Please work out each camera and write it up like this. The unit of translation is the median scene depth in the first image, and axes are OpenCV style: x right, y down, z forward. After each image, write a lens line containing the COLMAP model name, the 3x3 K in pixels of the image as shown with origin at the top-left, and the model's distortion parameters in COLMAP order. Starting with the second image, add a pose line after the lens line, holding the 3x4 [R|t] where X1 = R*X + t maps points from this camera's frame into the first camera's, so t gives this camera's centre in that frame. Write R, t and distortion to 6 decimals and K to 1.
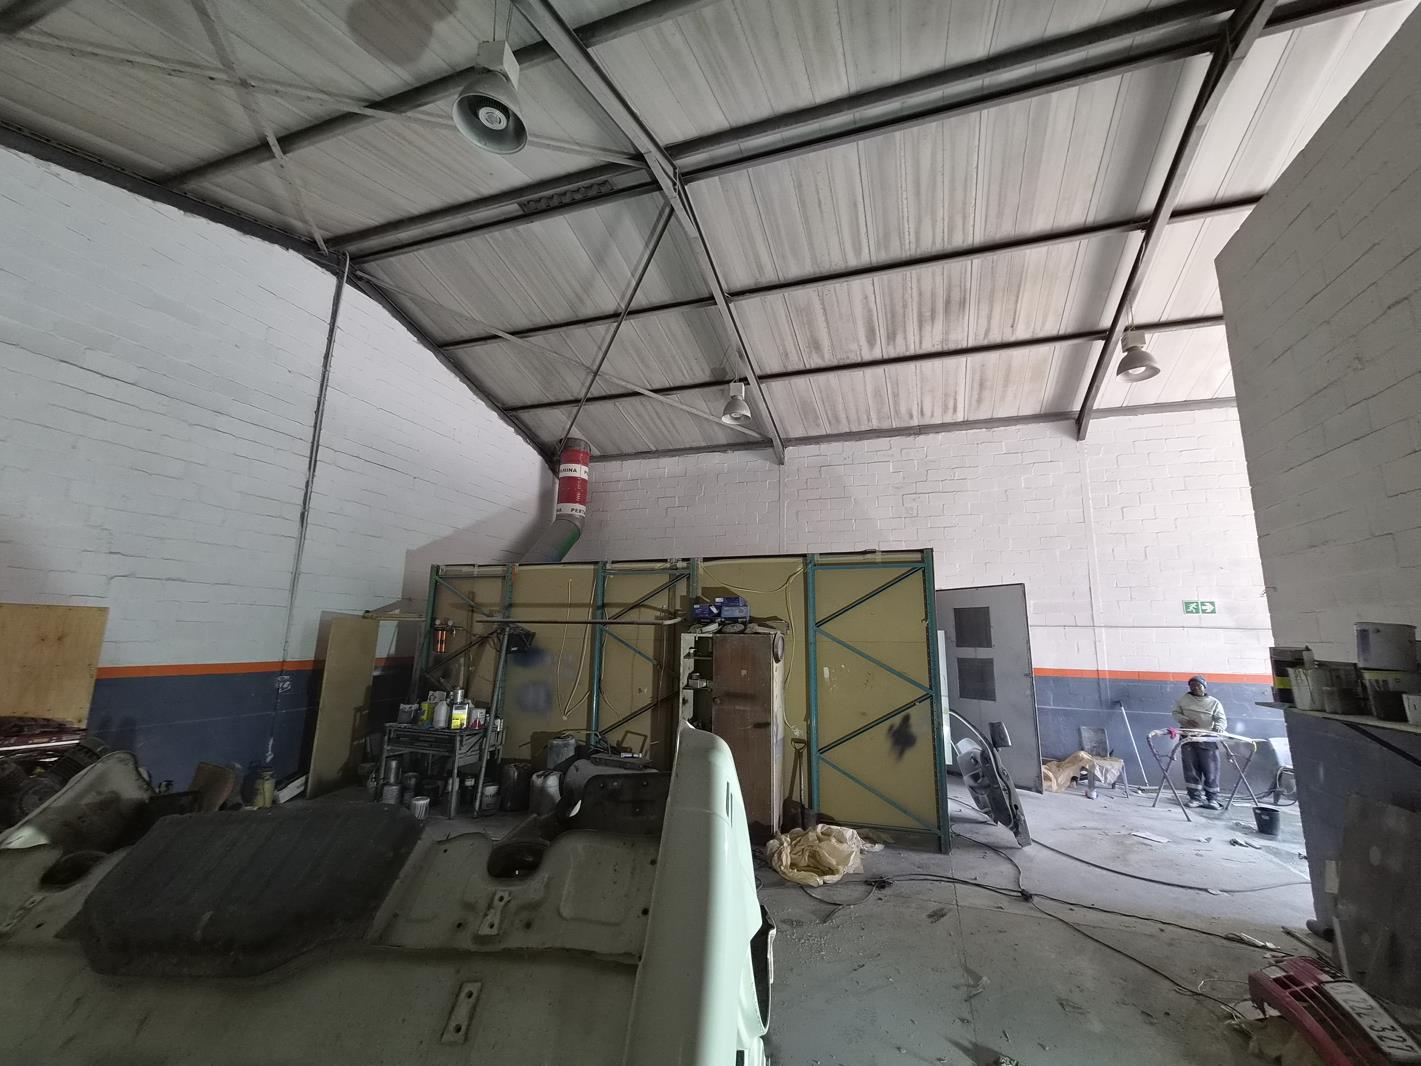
lens RADIAL K [[586.0, 0, 716.3], [0, 586.0, 529.9], [0, 0, 1]] dist [0.003286, -0.000738]
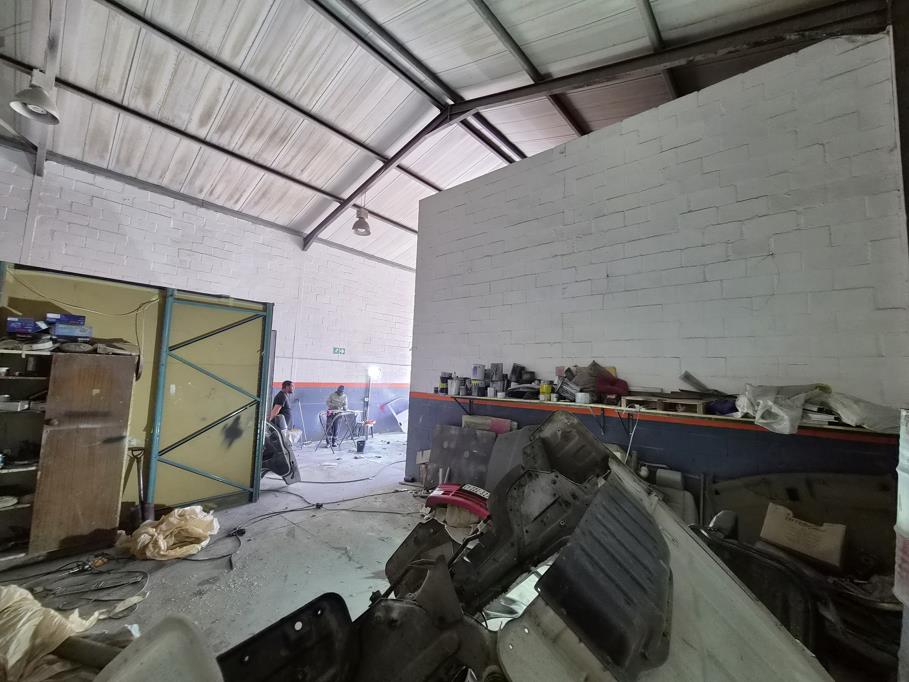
lens RADIAL K [[374.8, 0, 459.3], [0, 374.8, 339.3], [0, 0, 1]] dist [0.003286, -0.000738]
pose [[0.372226, 0.086428, 0.924109, -0.315780], [-0.196712, 0.980382, -0.012457, 0.038855], [-0.907057, -0.177146, 0.381925, 0.195359]]
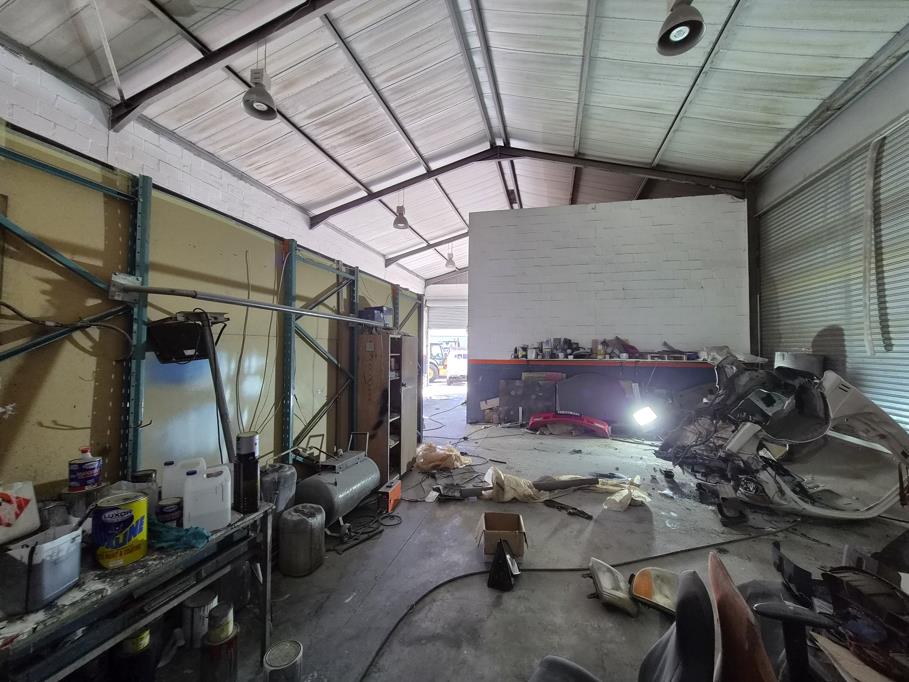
lens RADIAL K [[374.8, 0, 458.4], [0, 374.8, 337.9], [0, 0, 1]] dist [0.003286, -0.000738]
pose [[-0.092184, 0.015361, 0.995623, -0.842840], [-0.189322, 0.981372, -0.032670, 0.185007], [-0.977578, -0.191505, -0.087559, 0.945751]]
